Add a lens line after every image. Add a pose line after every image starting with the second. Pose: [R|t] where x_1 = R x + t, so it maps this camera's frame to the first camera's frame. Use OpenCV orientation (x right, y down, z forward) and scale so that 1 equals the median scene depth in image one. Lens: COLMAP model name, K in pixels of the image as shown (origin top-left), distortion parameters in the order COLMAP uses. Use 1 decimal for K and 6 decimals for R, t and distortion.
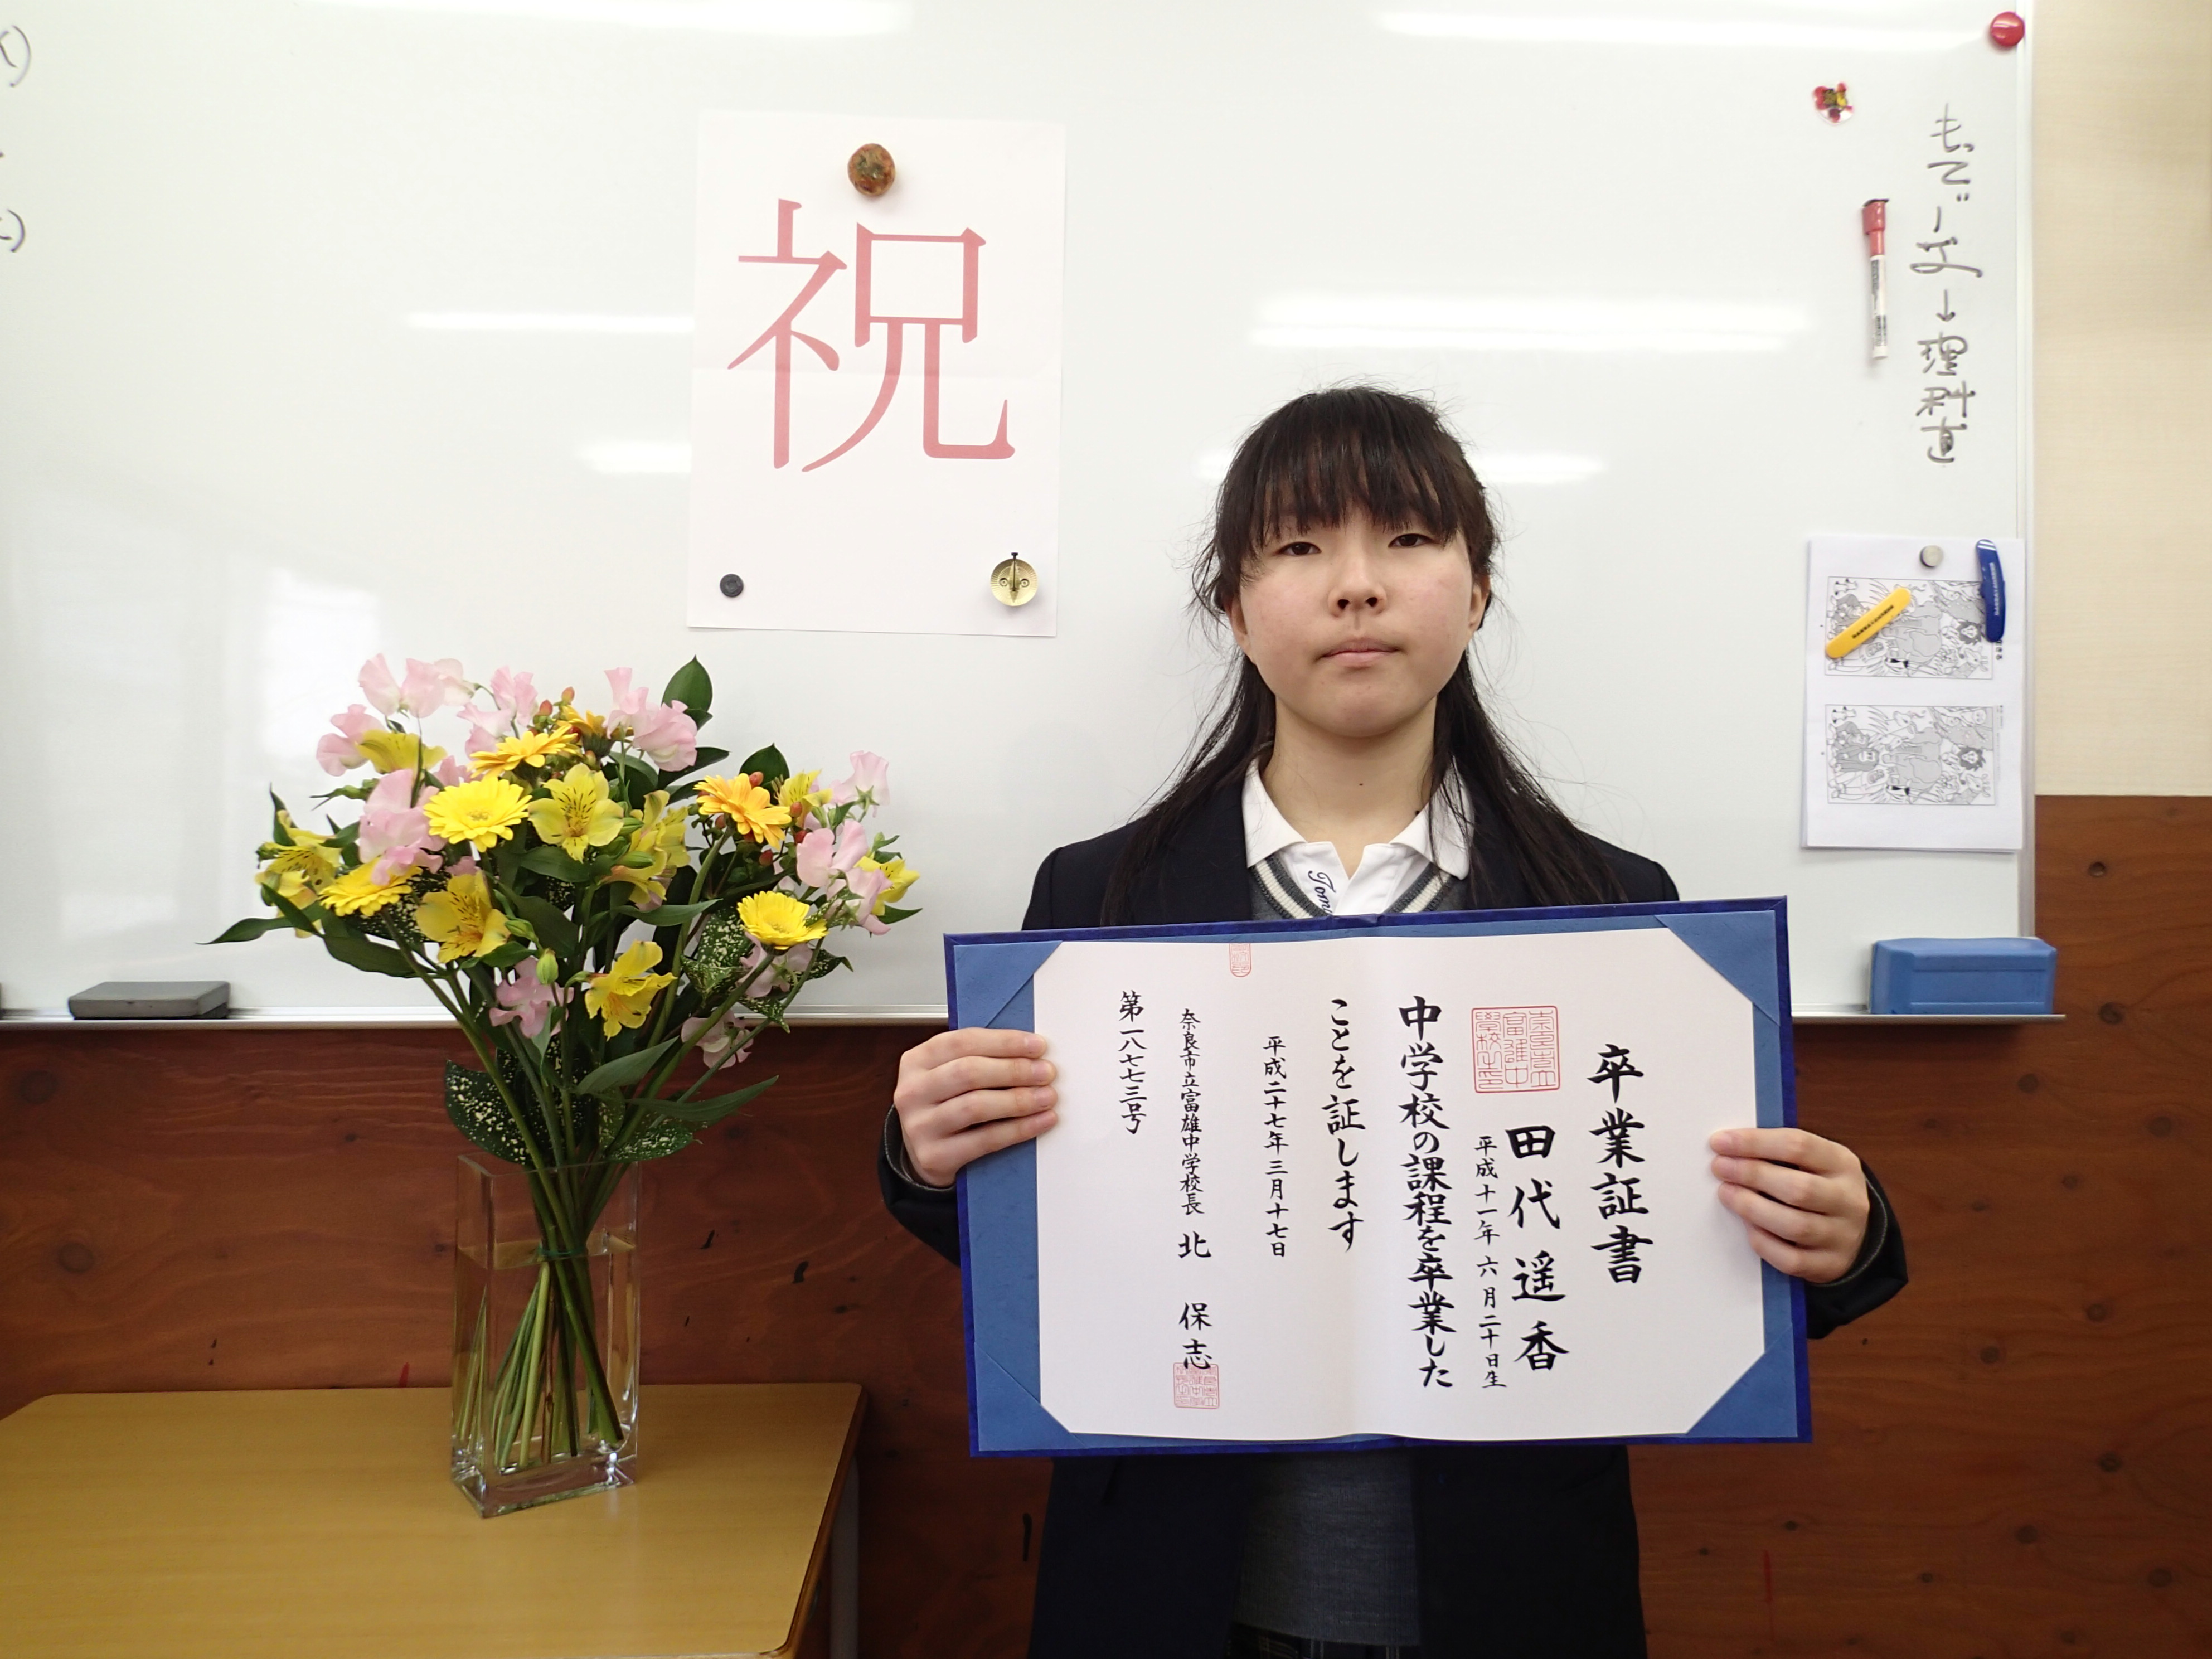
lens RADIAL K [[1628.6, 0, 1122.5], [0, 1628.6, 822.2], [0, 0, 1]] dist [0.005291, -0.006067]
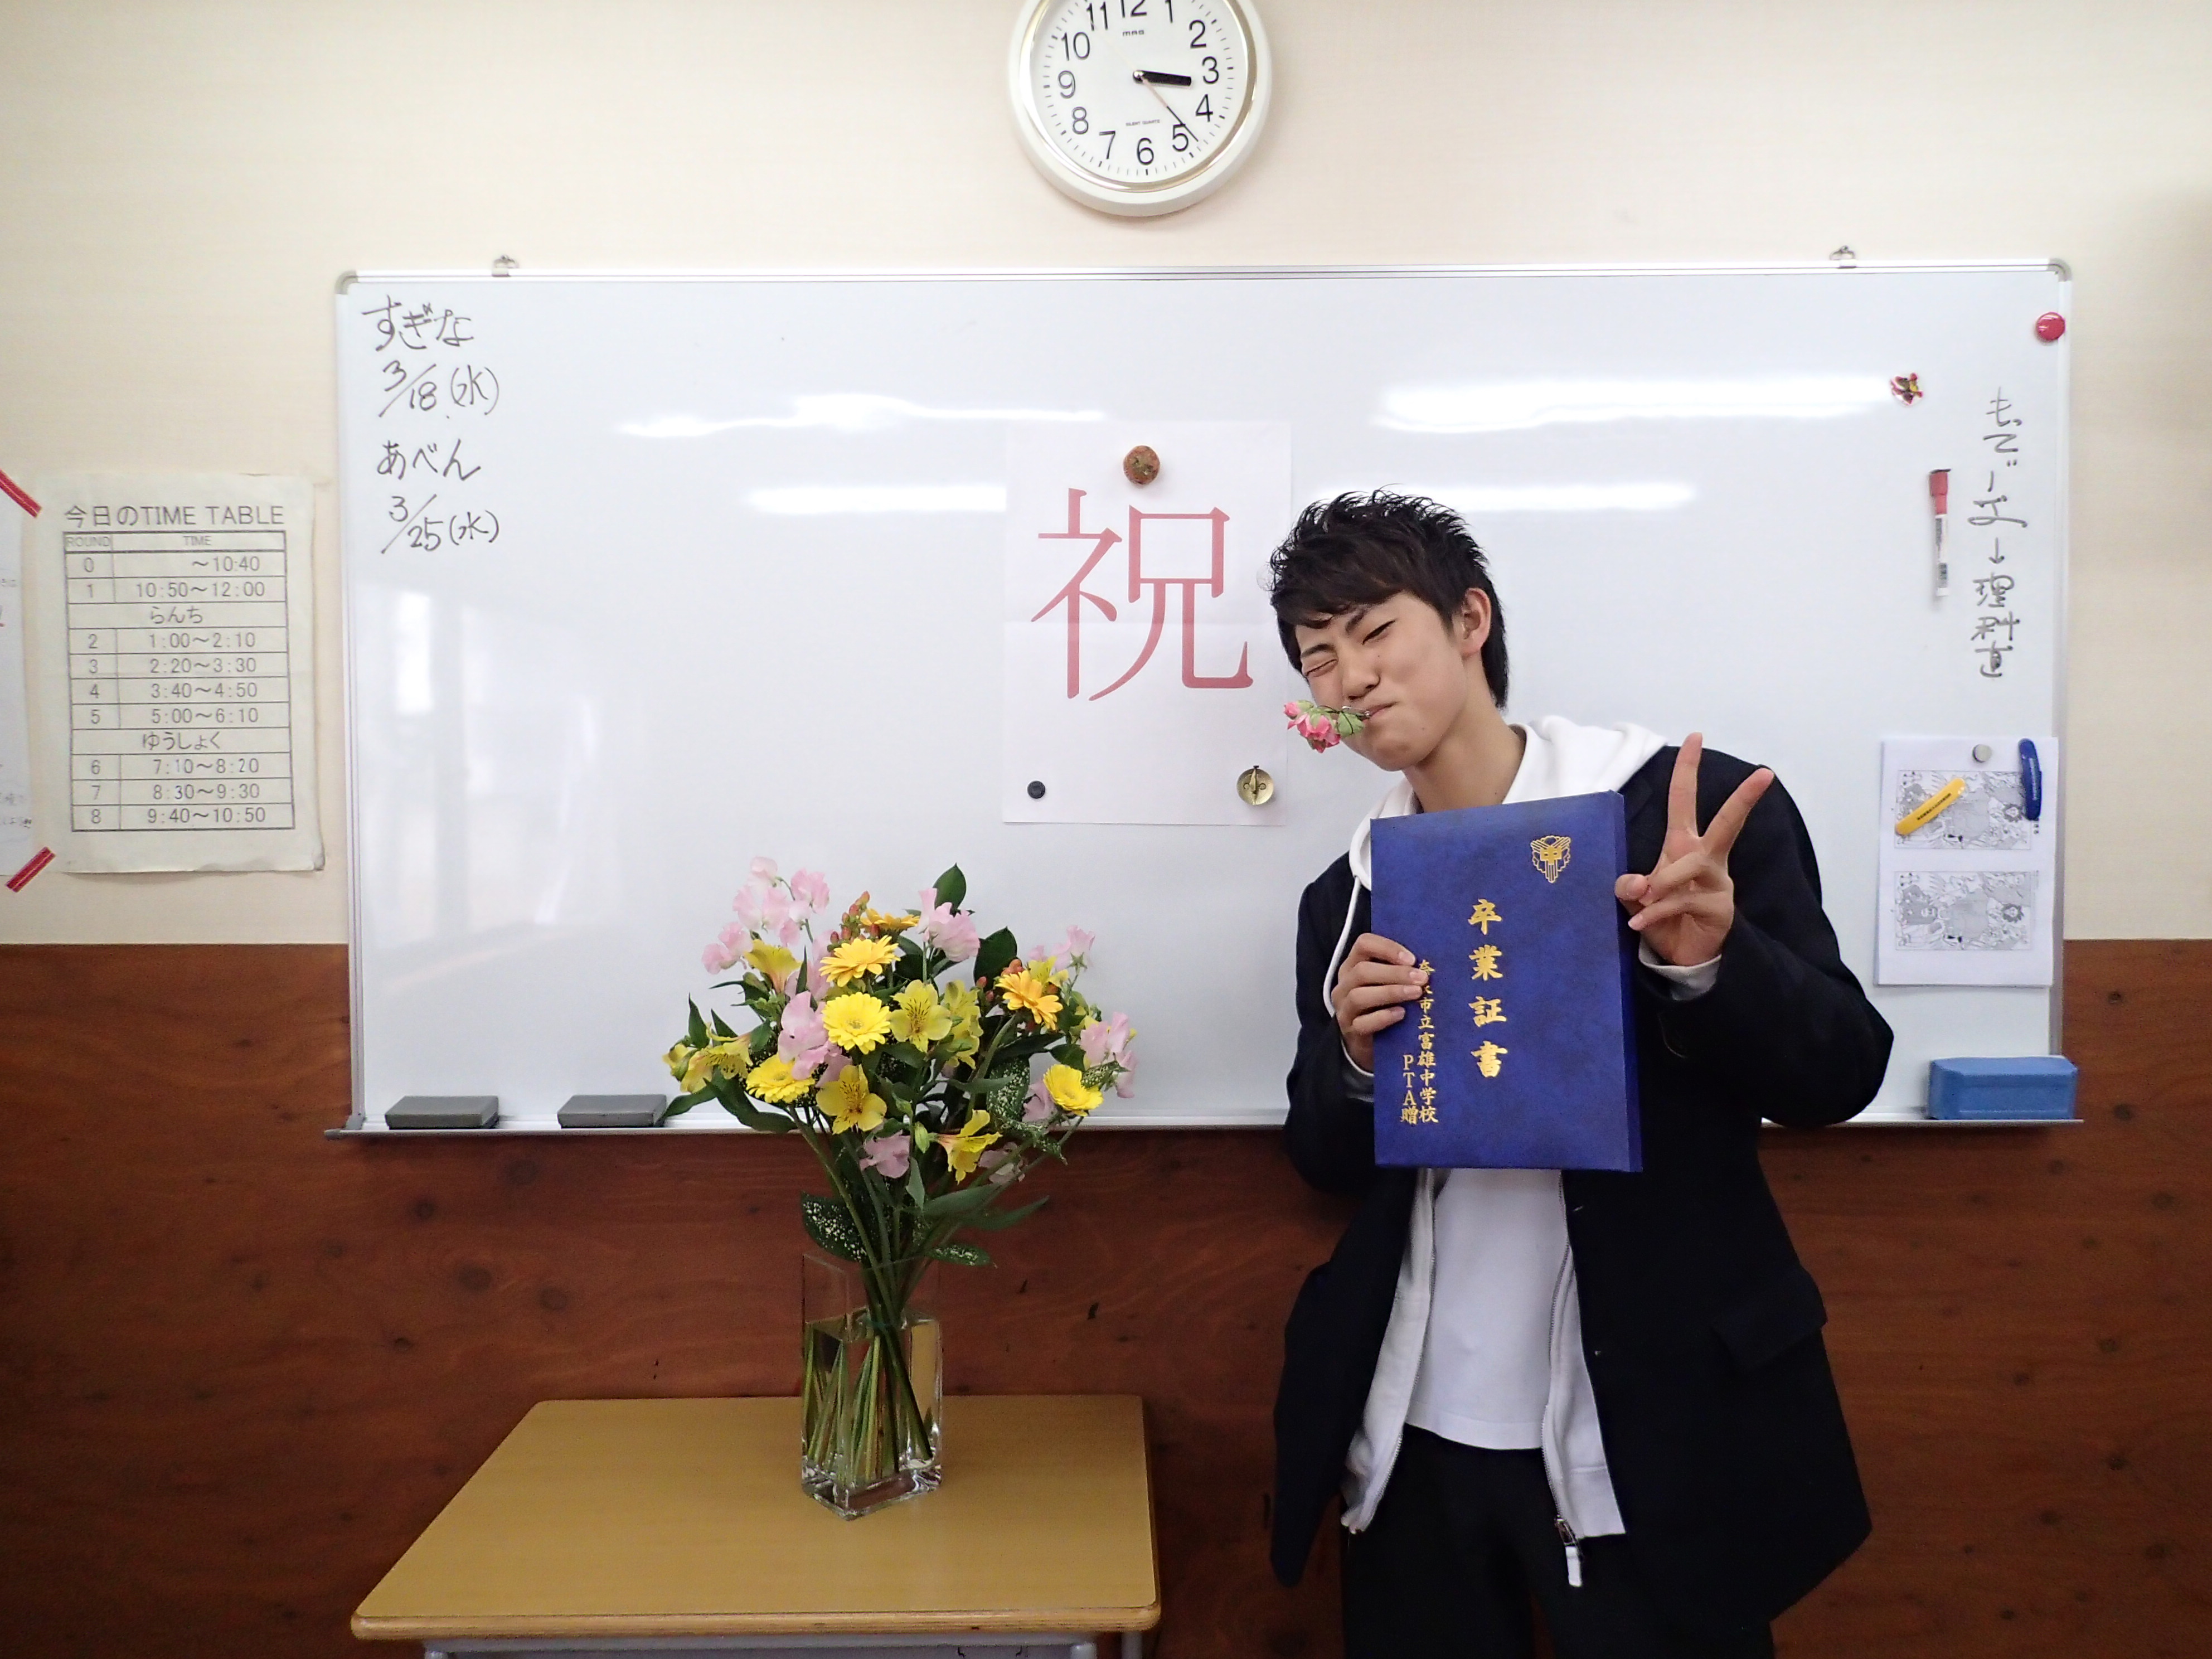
lens RADIAL K [[1628.6, 0, 1122.5], [0, 1628.6, 822.2], [0, 0, 1]] dist [0.005291, -0.006067]
pose [[0.999021, -0.006536, -0.043742, -0.111809], [0.008331, 0.999125, 0.040994, -0.167699], [0.043436, -0.041319, 0.998201, -0.286889]]
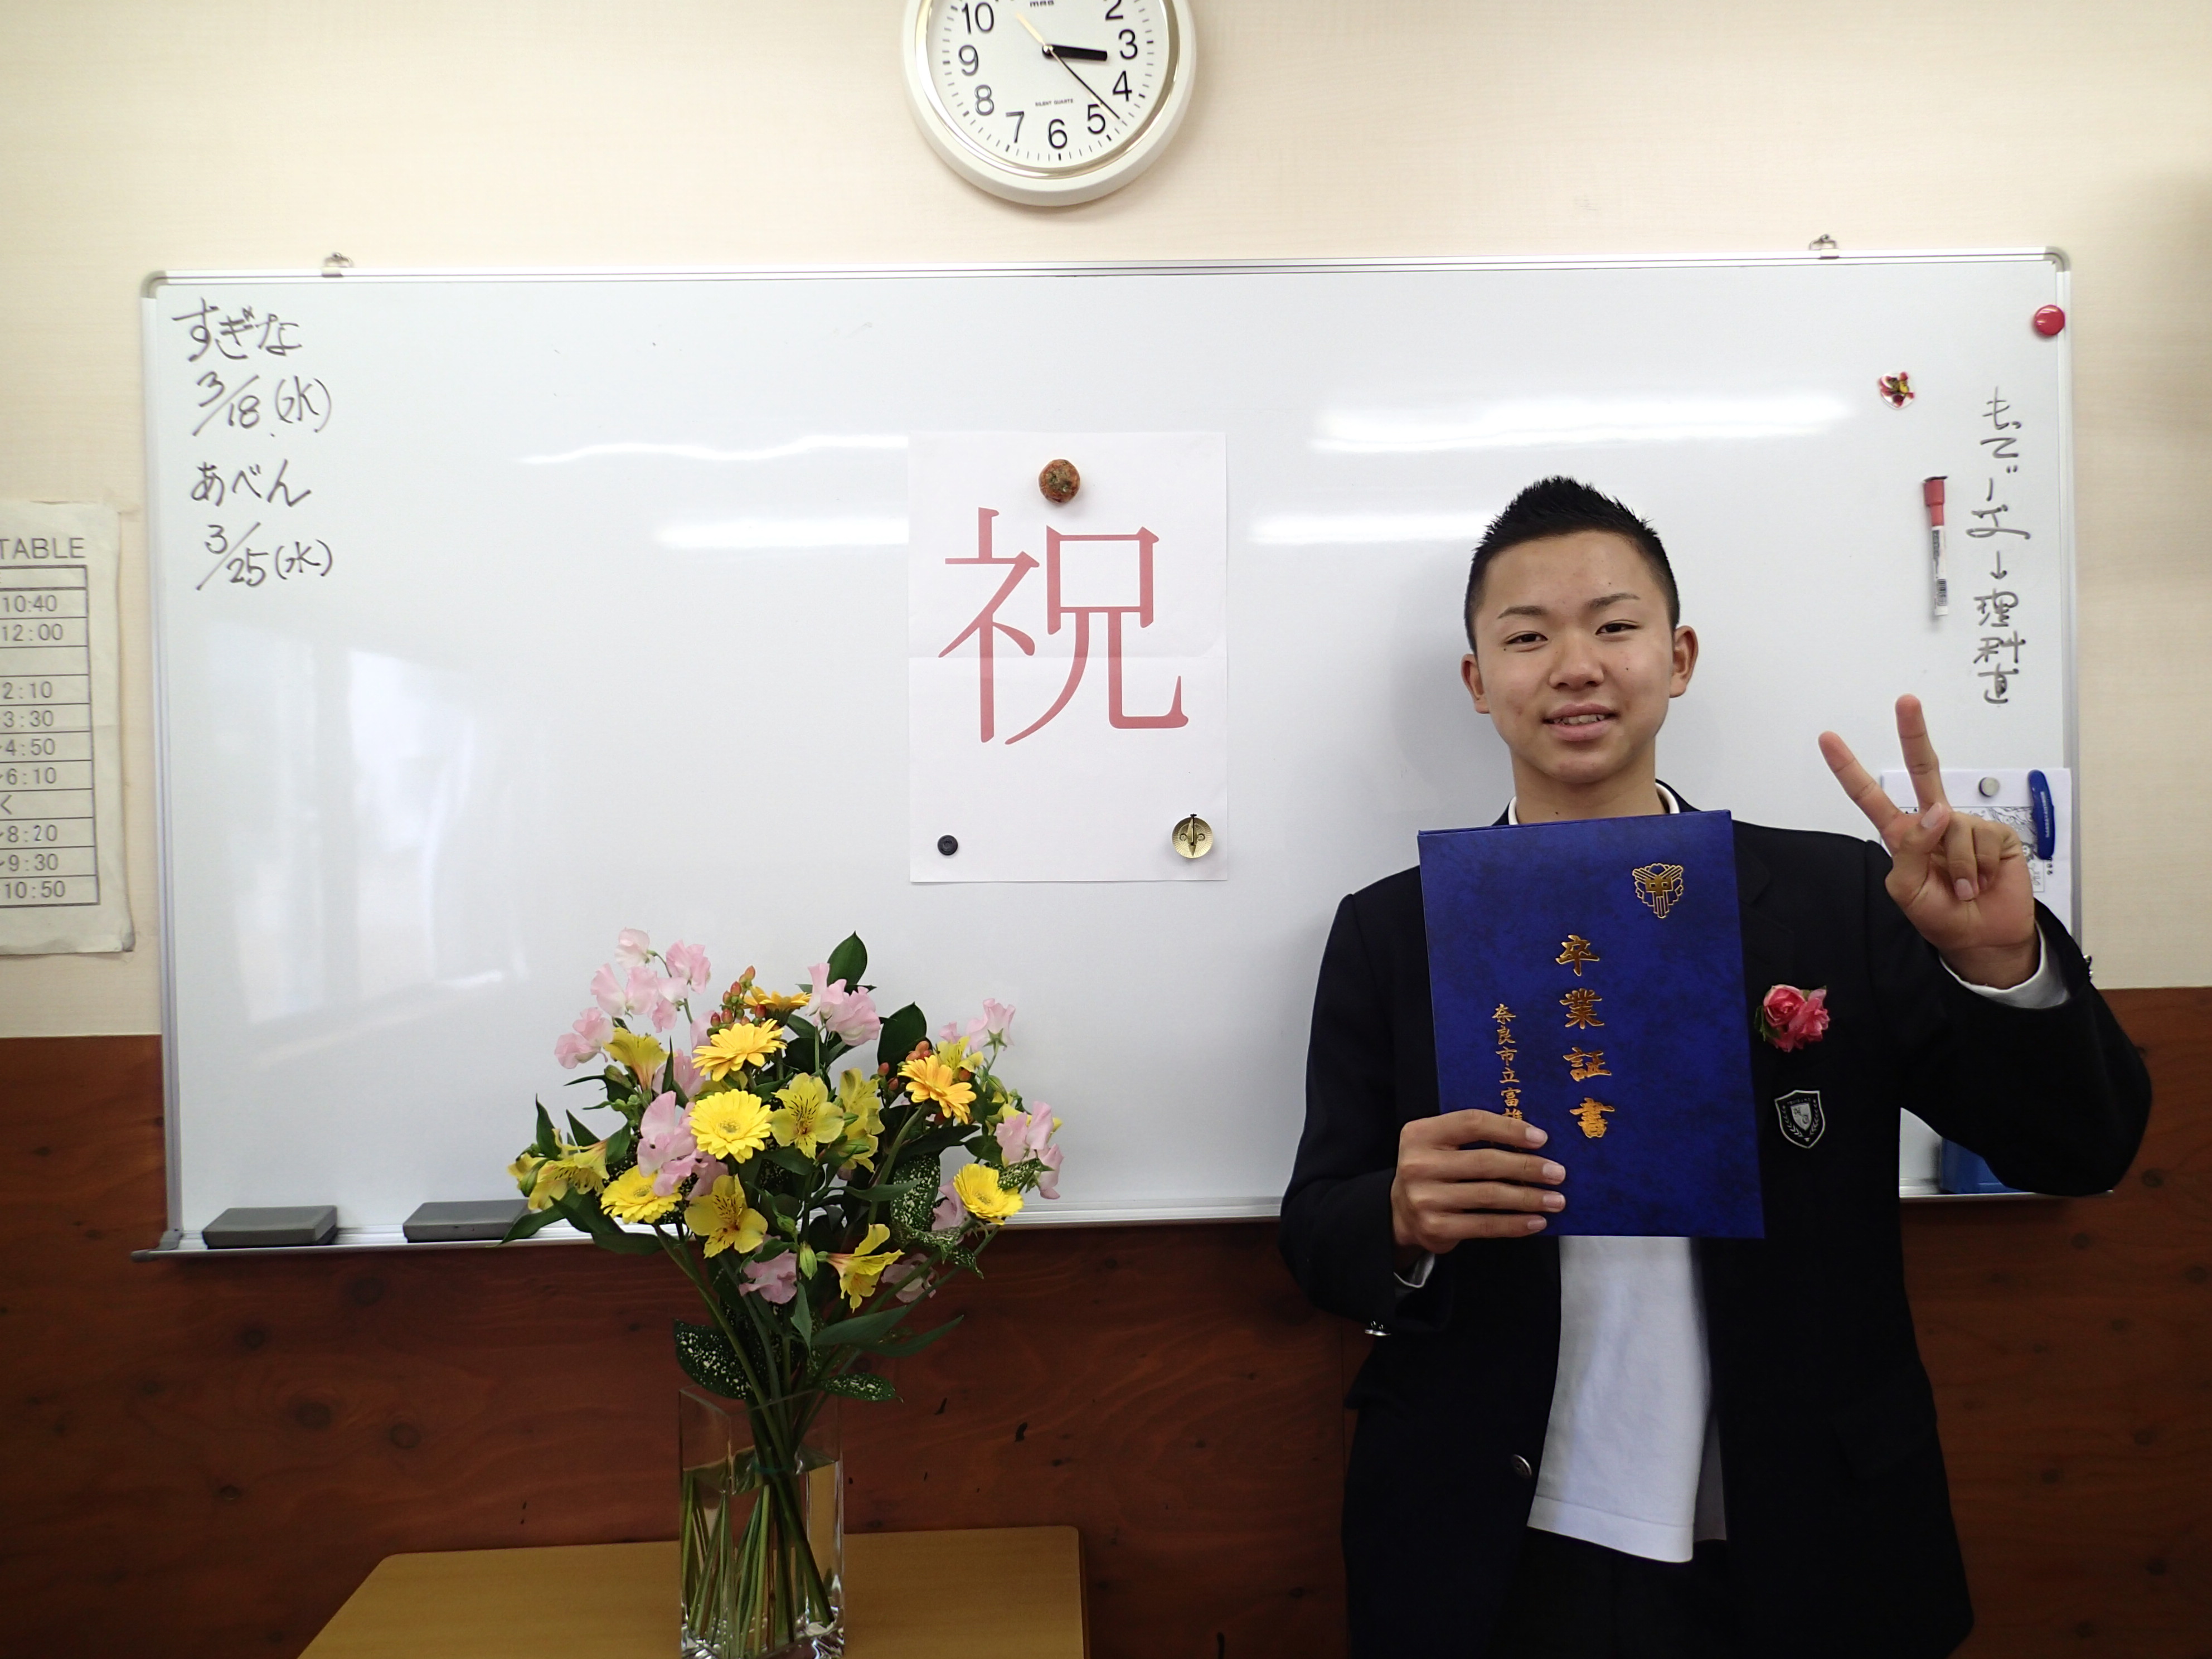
lens RADIAL K [[1628.6, 0, 1122.5], [0, 1628.6, 822.2], [0, 0, 1]] dist [0.005291, -0.006067]
pose [[0.999643, -0.024567, -0.010530, -0.100616], [0.024765, 0.999510, 0.019151, -0.176079], [0.010055, -0.019405, 0.999761, -0.150693]]
